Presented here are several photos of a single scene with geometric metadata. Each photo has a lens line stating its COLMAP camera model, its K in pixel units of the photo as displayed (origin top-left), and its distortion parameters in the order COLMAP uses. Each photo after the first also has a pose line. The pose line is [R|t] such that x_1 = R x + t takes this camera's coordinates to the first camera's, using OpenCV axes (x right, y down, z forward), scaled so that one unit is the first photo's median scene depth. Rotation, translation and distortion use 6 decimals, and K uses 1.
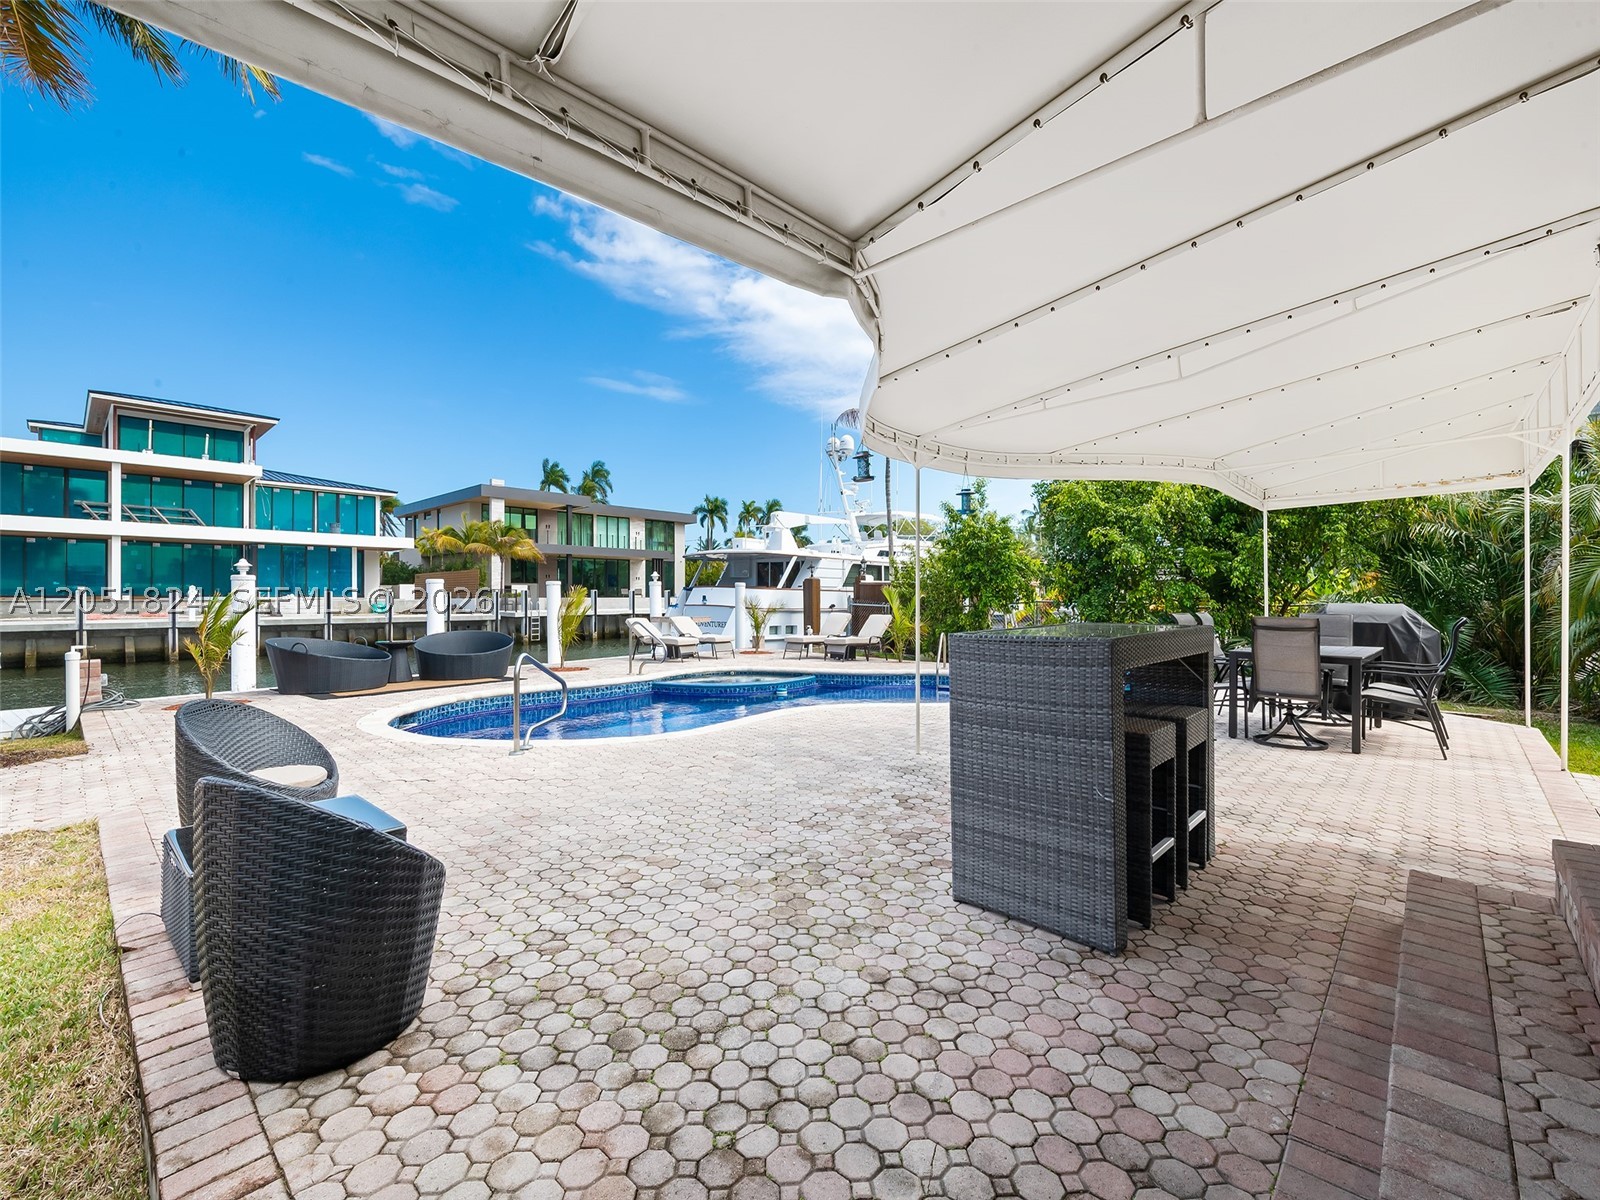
lens RADIAL K [[699.2, 0, 800.7], [0, 699.2, 595.2], [0, 0, 1]] dist [0.003369, -0.001097]
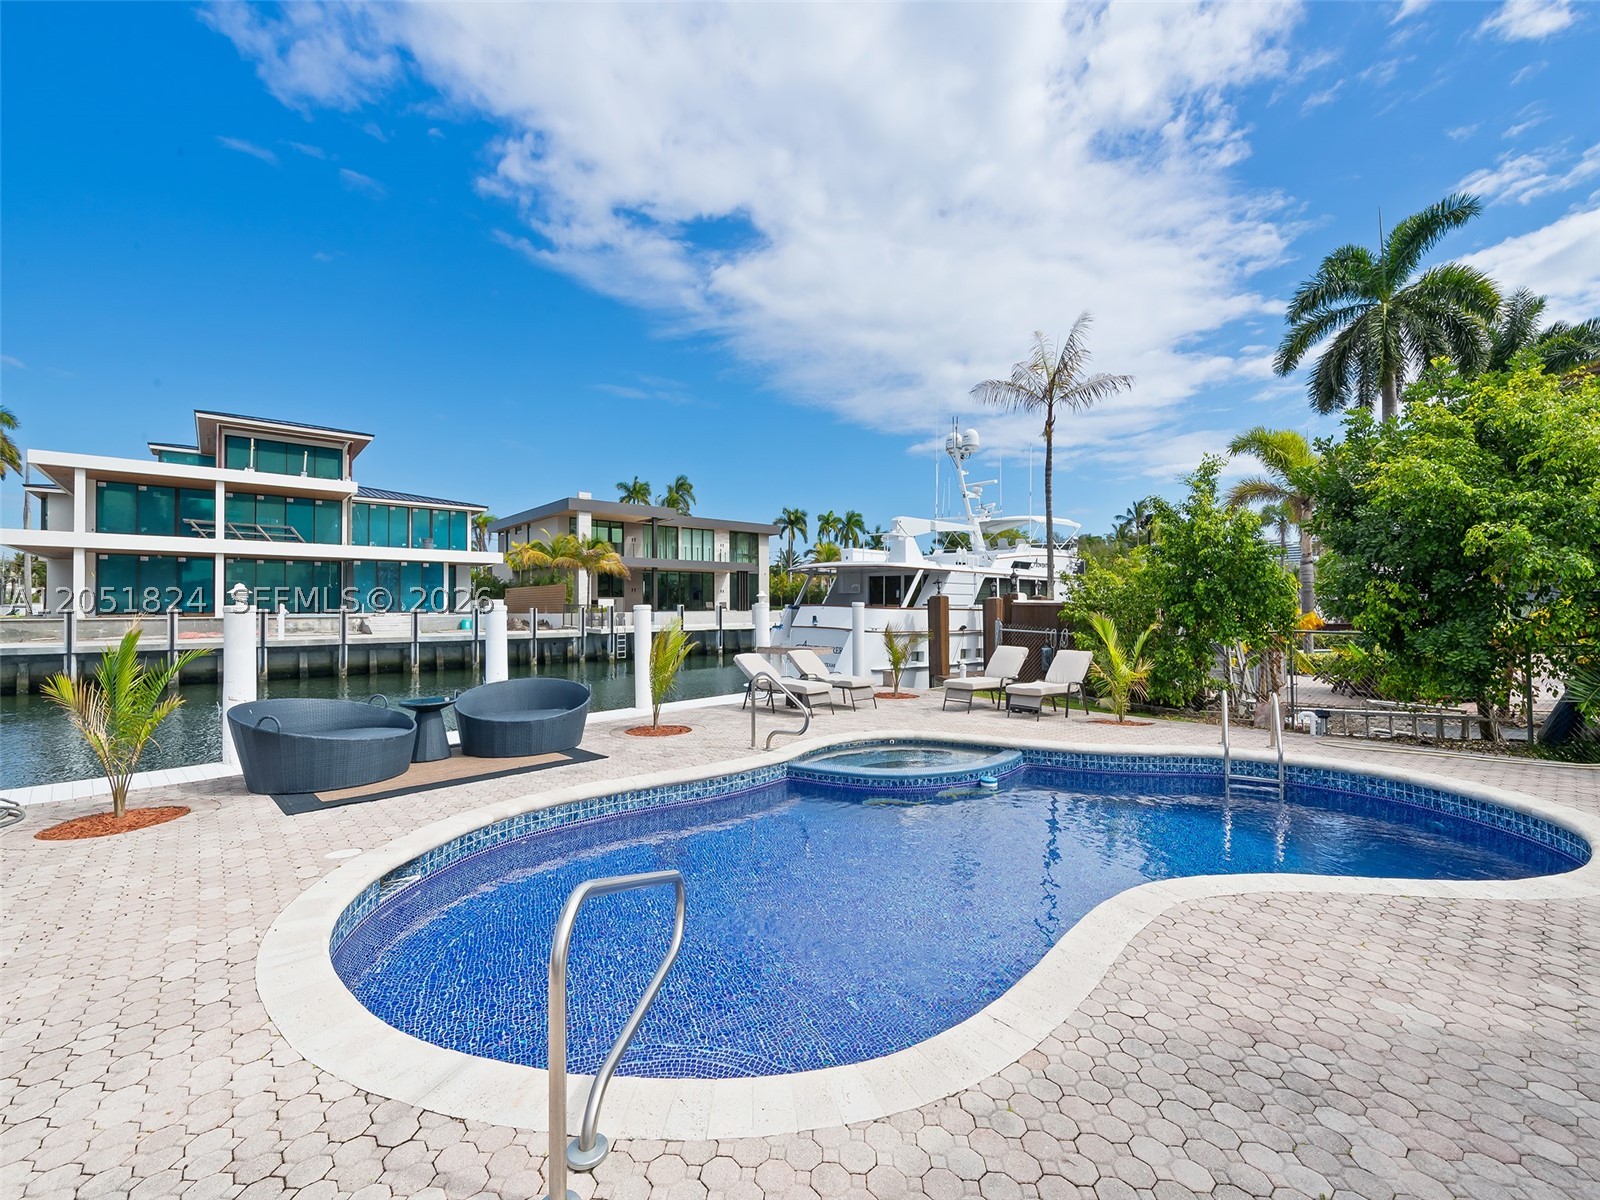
lens RADIAL K [[670.6, 0, 803.3], [0, 670.6, 599.4], [0, 0, 1]] dist [0.000578, -0.001069]
pose [[0.995135, -0.003316, -0.098467, -0.040980], [0.002659, 0.999973, -0.006805, -0.008910], [0.098487, 0.006510, 0.995117, 0.110157]]
